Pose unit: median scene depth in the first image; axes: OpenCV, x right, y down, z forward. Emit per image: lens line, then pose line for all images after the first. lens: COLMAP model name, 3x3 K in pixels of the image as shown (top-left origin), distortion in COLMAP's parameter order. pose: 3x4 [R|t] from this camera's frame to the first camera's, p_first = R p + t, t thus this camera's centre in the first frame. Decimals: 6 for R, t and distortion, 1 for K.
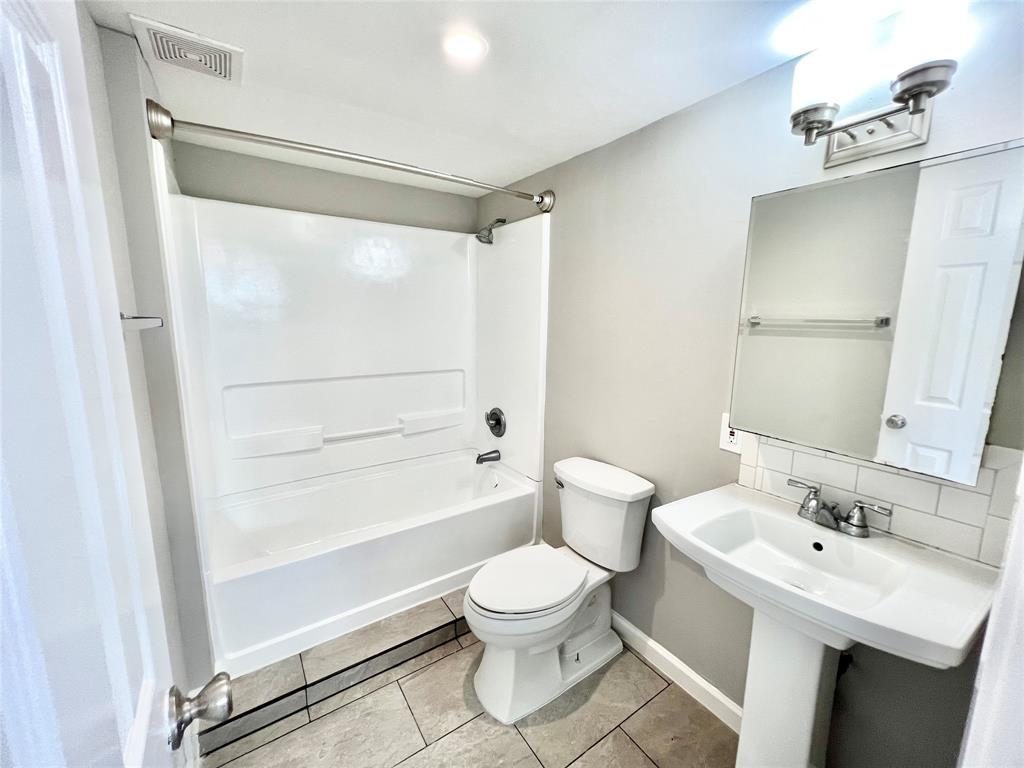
lens RADIAL K [[410.3, 0, 511.1], [0, 410.3, 385.6], [0, 0, 1]] dist [-0.002238, 0.000362]
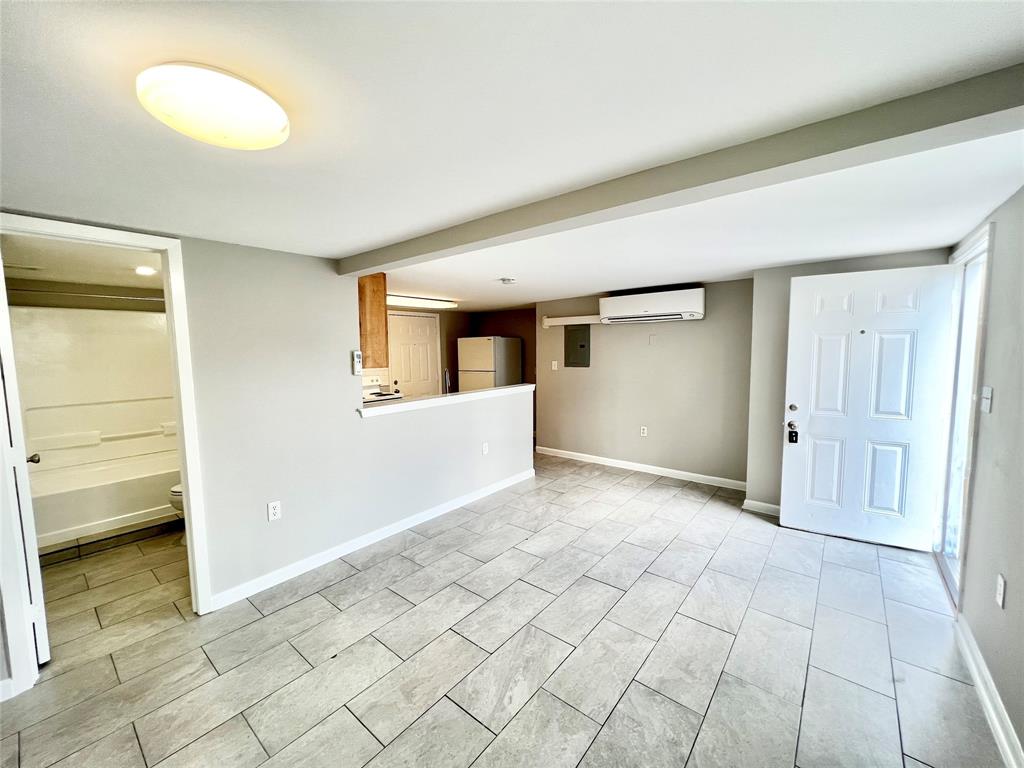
lens RADIAL K [[410.3, 0, 510.0], [0, 410.3, 383.2], [0, 0, 1]] dist [-0.002238, 0.000362]
pose [[0.958975, -0.048191, 0.279366, 0.689019], [0.068253, 0.995706, -0.062531, 0.123479], [-0.275153, 0.079033, 0.958146, -1.080751]]
